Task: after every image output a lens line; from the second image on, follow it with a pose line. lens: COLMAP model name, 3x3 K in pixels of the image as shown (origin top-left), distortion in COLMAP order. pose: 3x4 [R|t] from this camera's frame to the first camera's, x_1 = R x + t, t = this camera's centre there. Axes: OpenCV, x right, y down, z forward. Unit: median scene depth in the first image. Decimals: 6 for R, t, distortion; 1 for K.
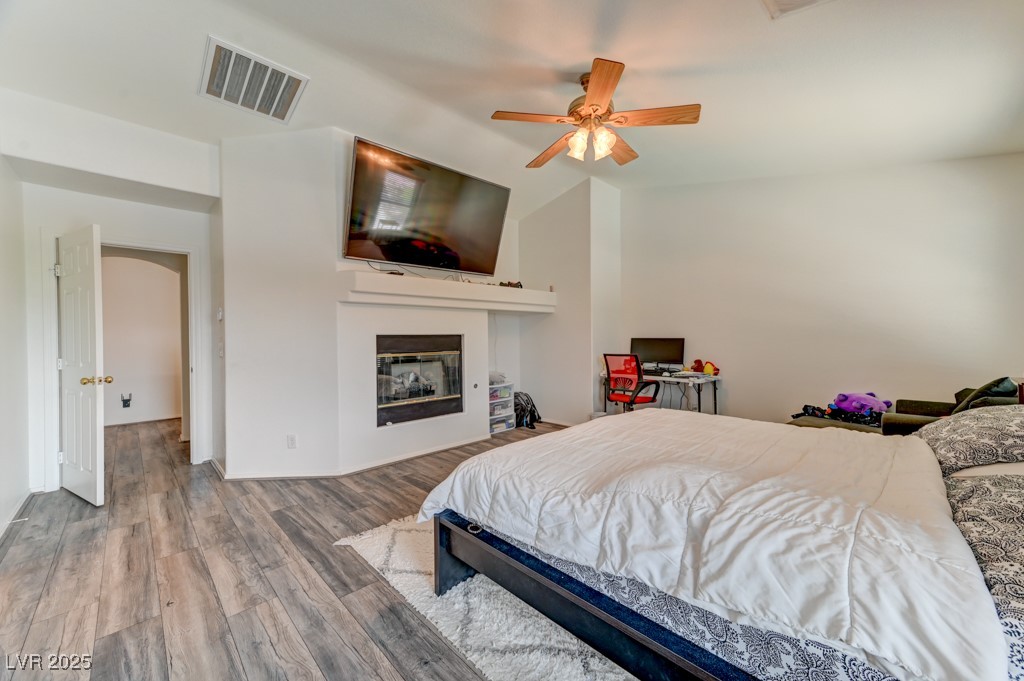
lens RADIAL K [[397.0, 0, 516.3], [0, 397.0, 338.4], [0, 0, 1]] dist [0.019541, 0.000149]
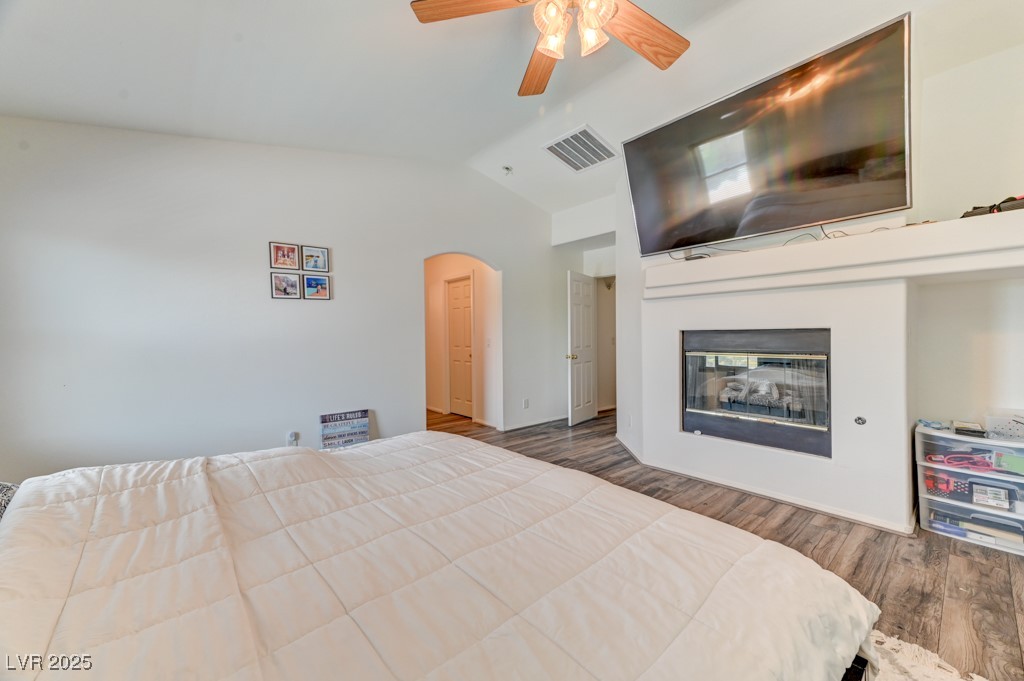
lens RADIAL K [[397.0, 0, 516.3], [0, 397.0, 338.4], [0, 0, 1]] dist [0.019541, 0.000149]
pose [[-0.056387, 0.018754, -0.998233, 0.628489], [0.007821, 0.999801, 0.018341, -0.010865], [0.998378, -0.006773, -0.056522, 0.727237]]
